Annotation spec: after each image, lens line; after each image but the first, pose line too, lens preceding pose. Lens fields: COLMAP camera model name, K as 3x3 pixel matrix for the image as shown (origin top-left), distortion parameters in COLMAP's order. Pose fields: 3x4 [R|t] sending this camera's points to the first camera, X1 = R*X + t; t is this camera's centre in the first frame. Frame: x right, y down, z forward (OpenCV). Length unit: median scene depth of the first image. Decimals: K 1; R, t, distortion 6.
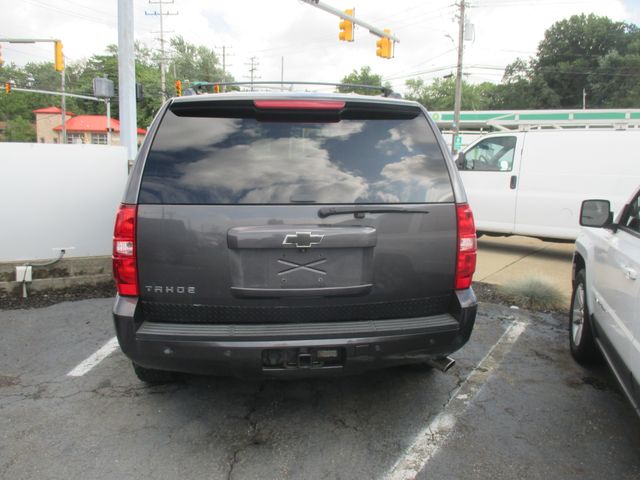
lens RADIAL K [[527.0, 0, 322.2], [0, 527.0, 240.7], [0, 0, 1]] dist [-0.044149, -0.001377]
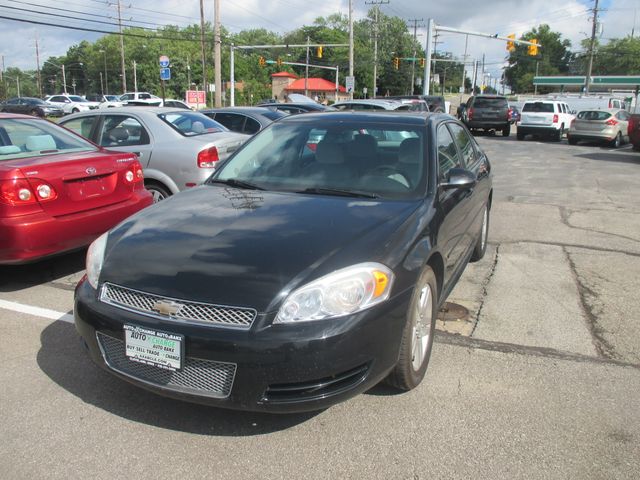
lens RADIAL K [[527.0, 0, 322.2], [0, 527.0, 240.7], [0, 0, 1]] dist [-0.044149, -0.001377]
pose [[0.952200, 0.074841, -0.296164, 0.000706], [-0.051576, 0.994993, 0.085613, 0.052029], [0.301089, -0.066246, 0.951292, -0.280836]]
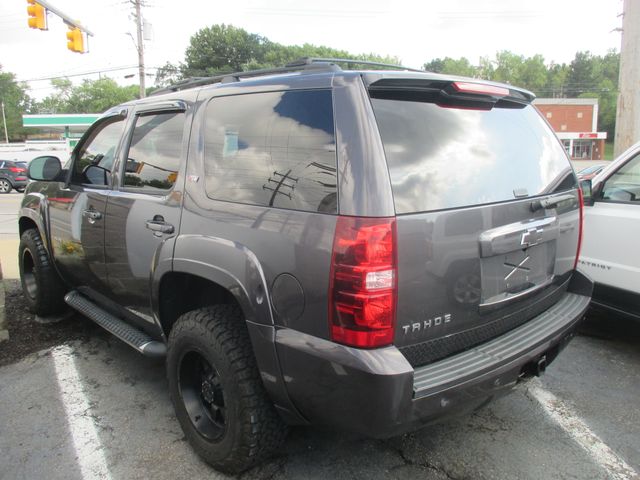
lens RADIAL K [[527.0, 0, 322.2], [0, 527.0, 240.7], [0, 0, 1]] dist [-0.044149, -0.001377]
pose [[0.805057, -0.125876, 0.579688, -0.026052], [0.129242, 0.990970, 0.035696, -0.002251], [-0.578947, 0.046183, 0.814056, 0.014467]]
